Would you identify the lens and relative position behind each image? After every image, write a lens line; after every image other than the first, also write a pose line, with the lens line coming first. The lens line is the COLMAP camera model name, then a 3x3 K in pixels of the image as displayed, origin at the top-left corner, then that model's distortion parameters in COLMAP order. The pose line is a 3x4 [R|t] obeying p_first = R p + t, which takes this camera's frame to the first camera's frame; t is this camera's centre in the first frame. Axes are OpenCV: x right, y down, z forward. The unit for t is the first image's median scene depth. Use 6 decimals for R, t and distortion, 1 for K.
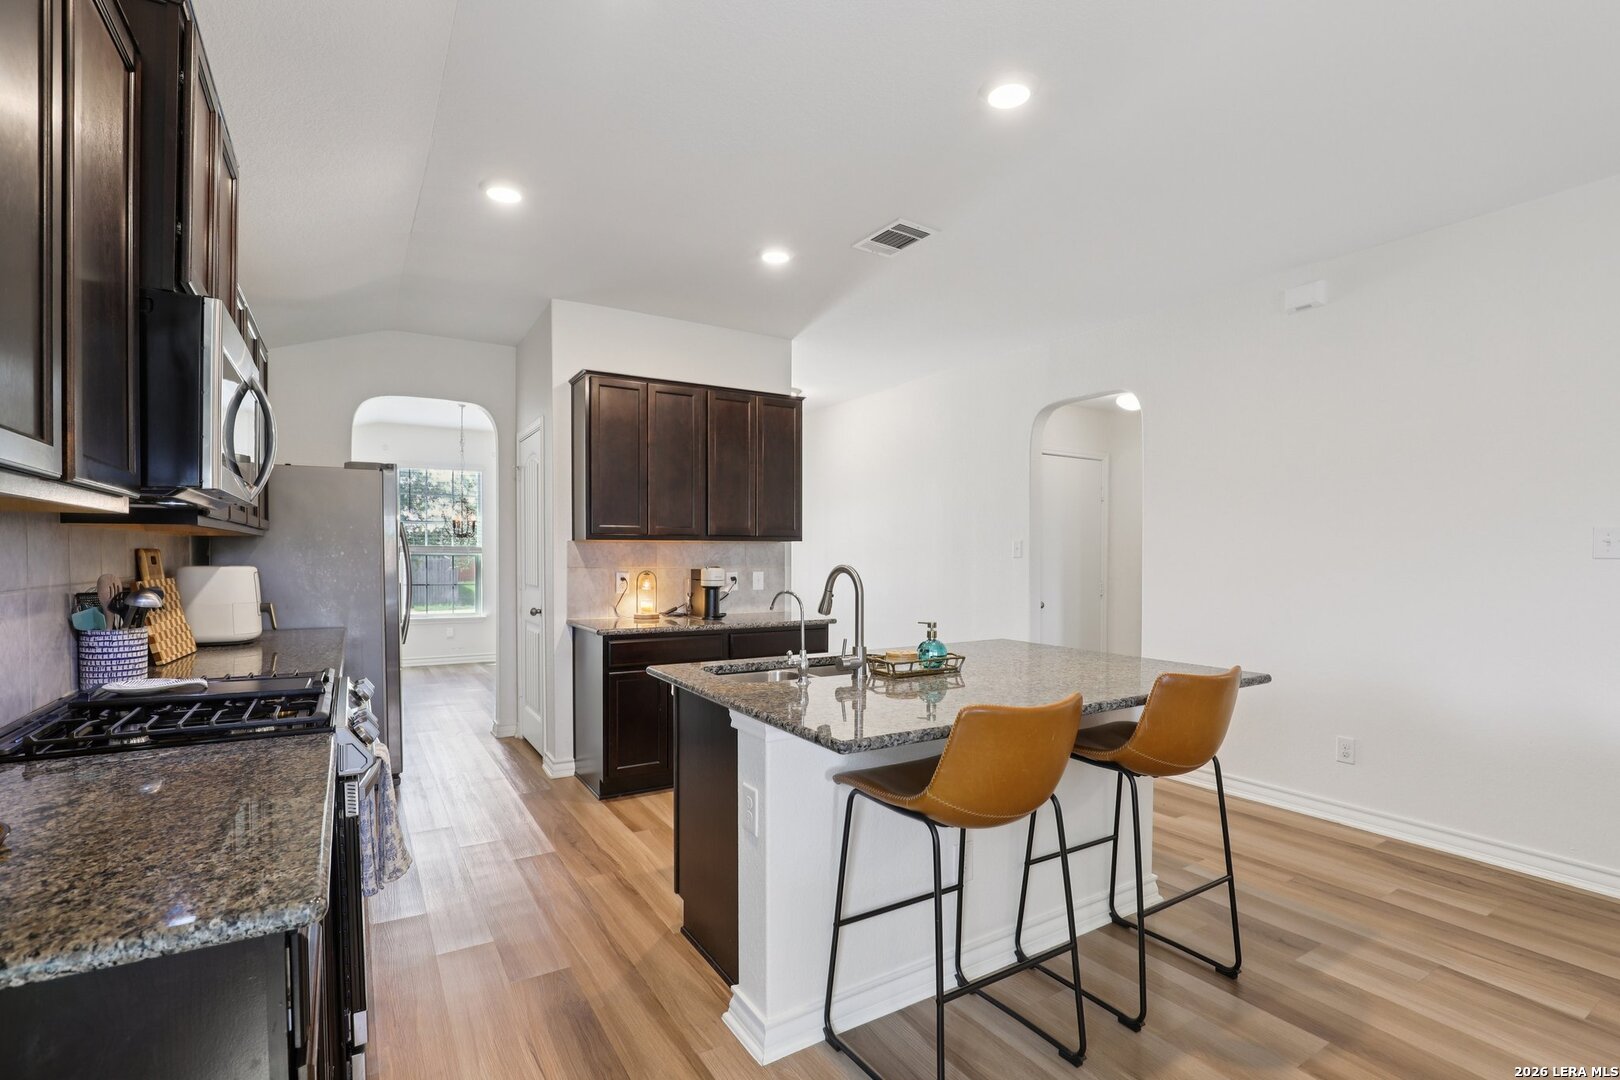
lens RADIAL K [[750.3, 0, 821.7], [0, 750.3, 567.1], [0, 0, 1]] dist [-0.028562, 0.004515]
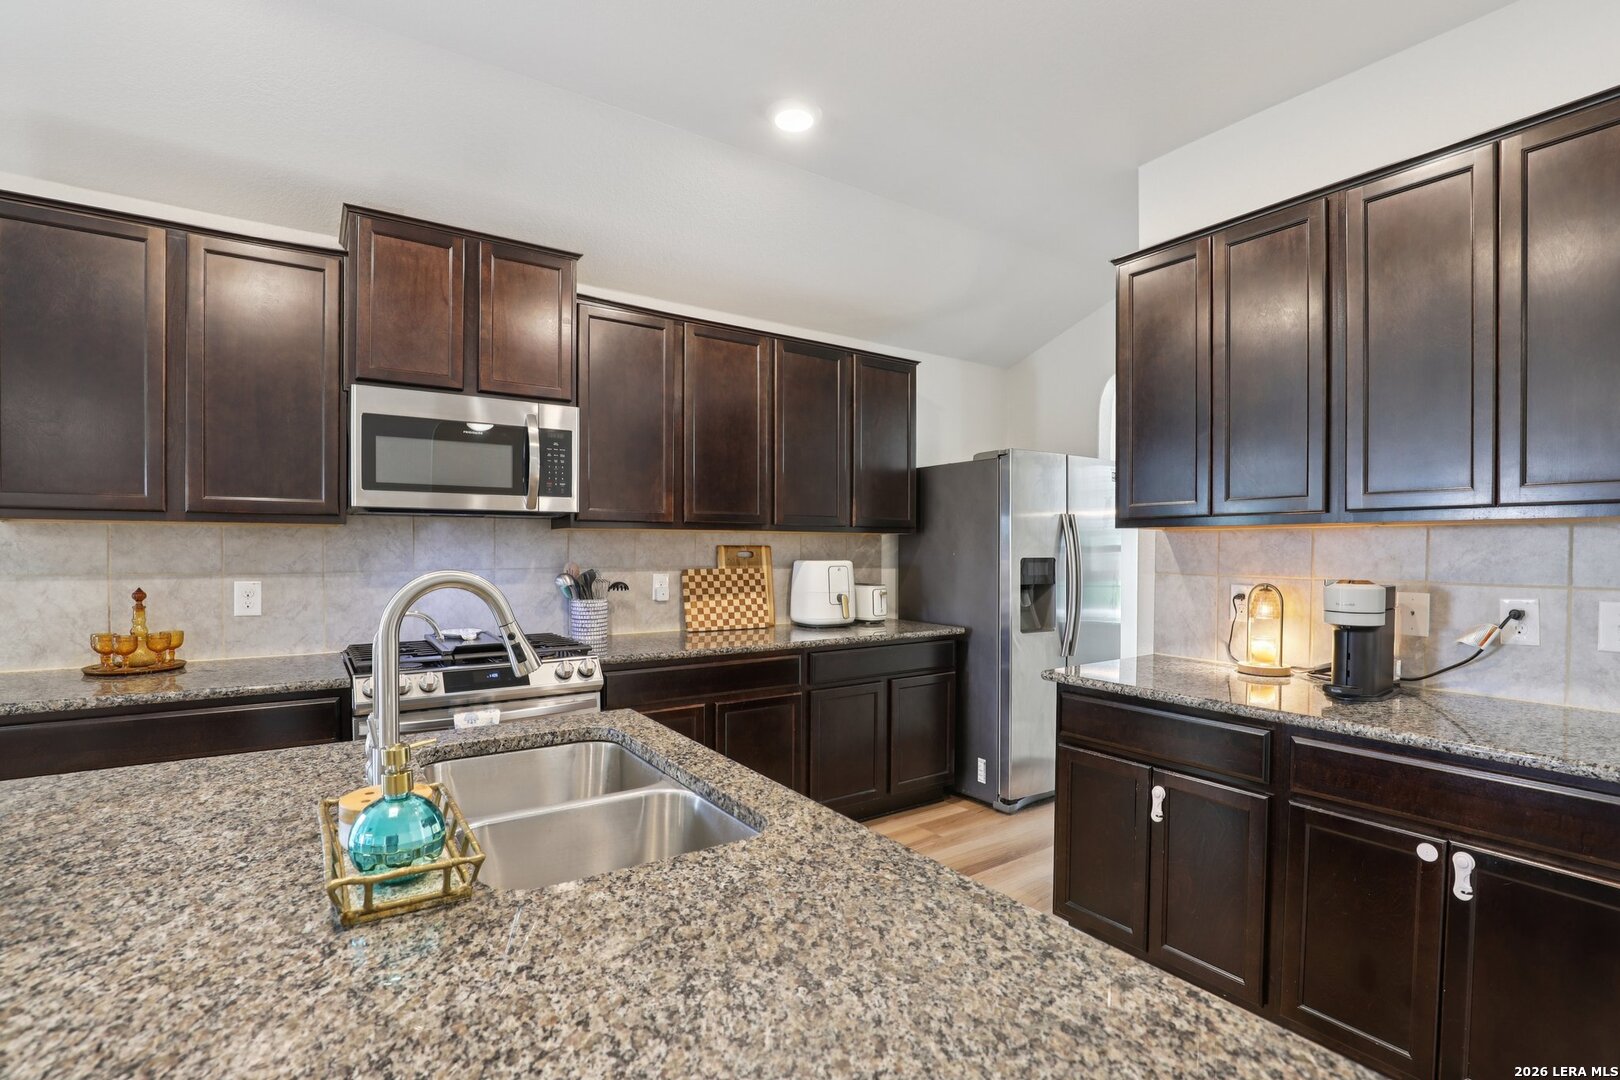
lens RADIAL K [[750.3, 0, 808.1], [0, 750.3, 555.0], [0, 0, 1]] dist [-0.028562, 0.004515]
pose [[0.037391, 0.005917, -0.999283, 0.298843], [-0.021984, 0.999745, 0.005097, -0.011650], [0.999059, 0.021778, 0.037511, 0.722588]]
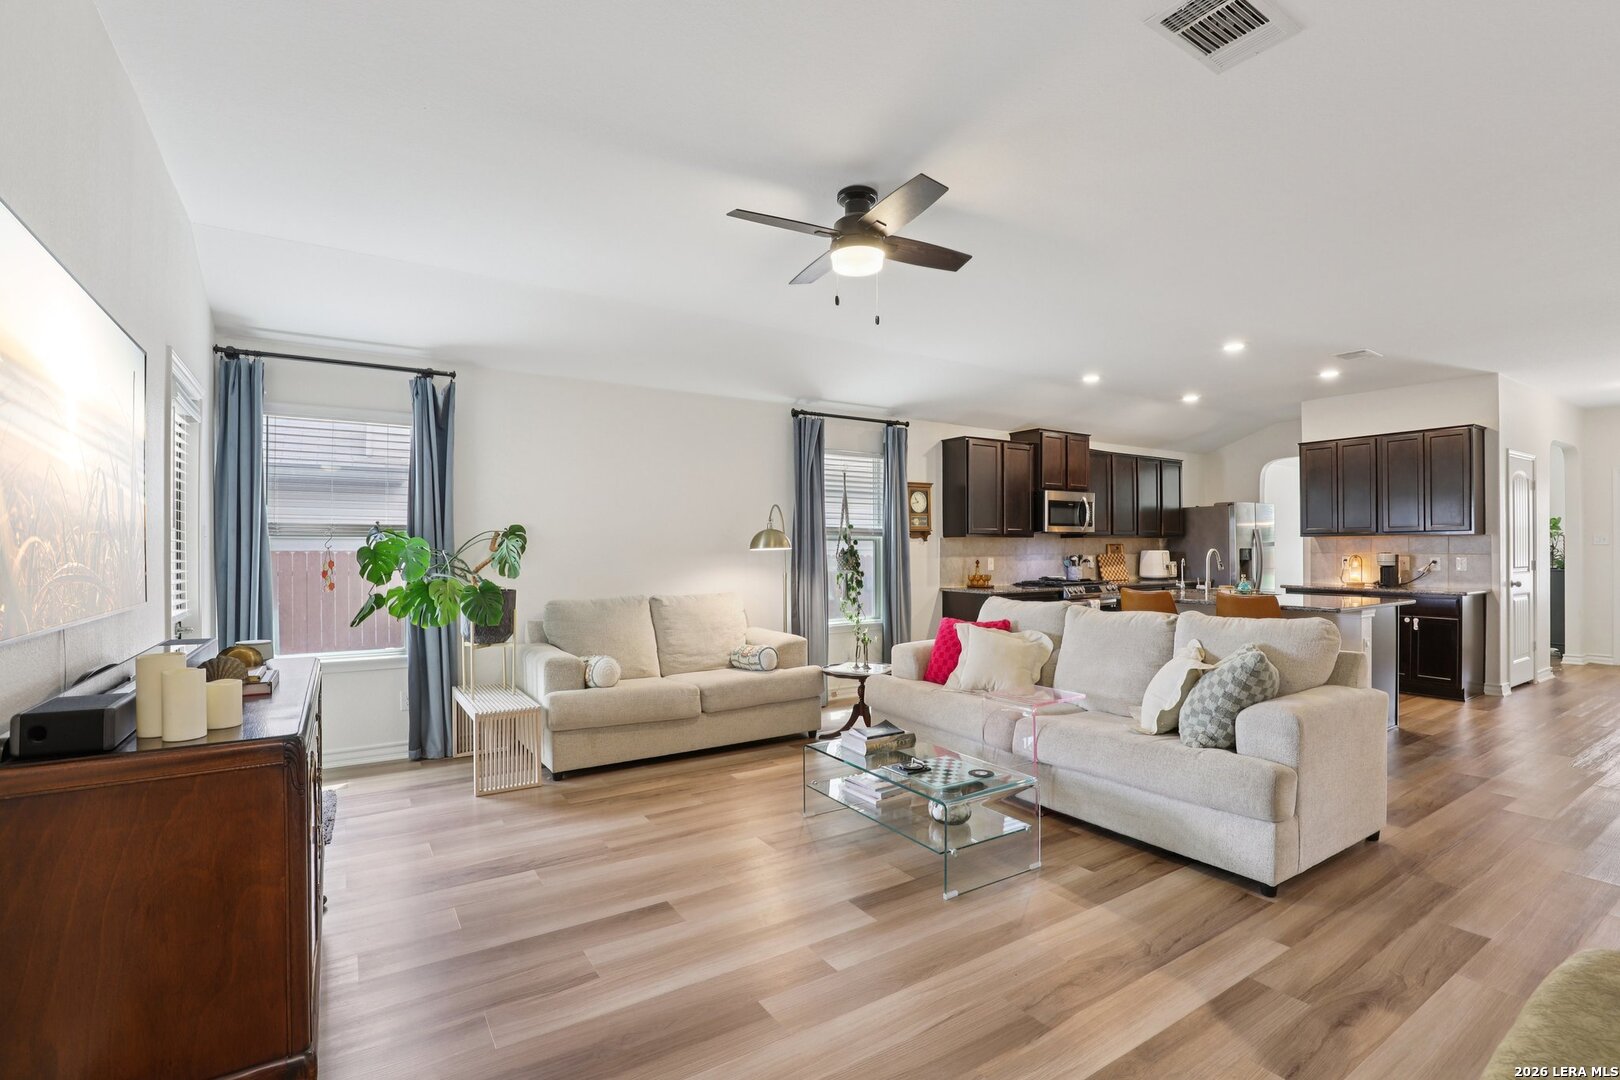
lens RADIAL K [[750.3, 0, 812.9], [0, 750.3, 540.3], [0, 0, 1]] dist [-0.028562, 0.004515]
pose [[0.016265, -0.014490, -0.999763, 1.446364], [-0.014552, 0.999786, -0.014728, 0.014776], [0.999762, 0.014788, 0.016051, -0.199821]]
